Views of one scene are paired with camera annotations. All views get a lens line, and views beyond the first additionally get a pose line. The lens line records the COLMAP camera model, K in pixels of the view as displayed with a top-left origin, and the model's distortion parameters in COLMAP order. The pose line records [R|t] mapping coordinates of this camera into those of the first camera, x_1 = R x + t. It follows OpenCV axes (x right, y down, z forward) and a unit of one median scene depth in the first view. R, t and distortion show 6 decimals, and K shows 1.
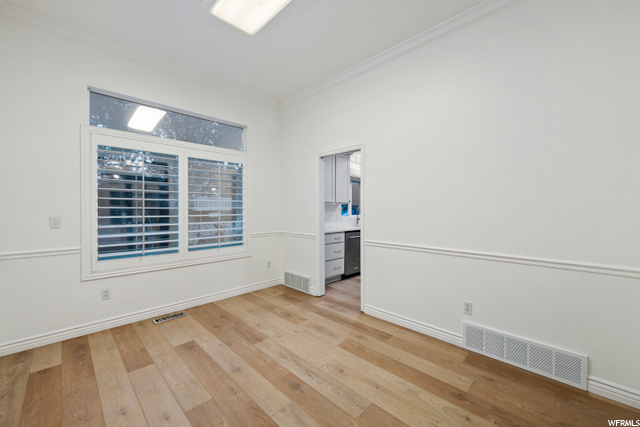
lens RADIAL K [[259.2, 0, 320.4], [0, 259.2, 213.0], [0, 0, 1]] dist [0.000258, -0.000284]
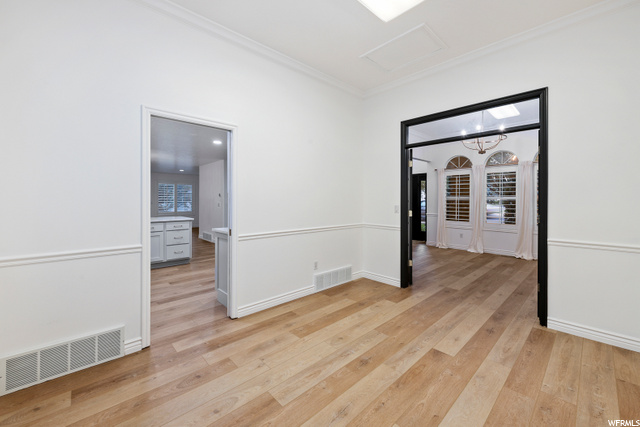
lens RADIAL K [[259.2, 0, 320.5], [0, 259.2, 209.4], [0, 0, 1]] dist [0.000258, -0.000284]
pose [[0.029362, -0.041940, 0.998689, -0.916739], [0.017275, 0.998991, 0.041445, -0.030707], [-0.999420, 0.016035, 0.030057, 0.880939]]
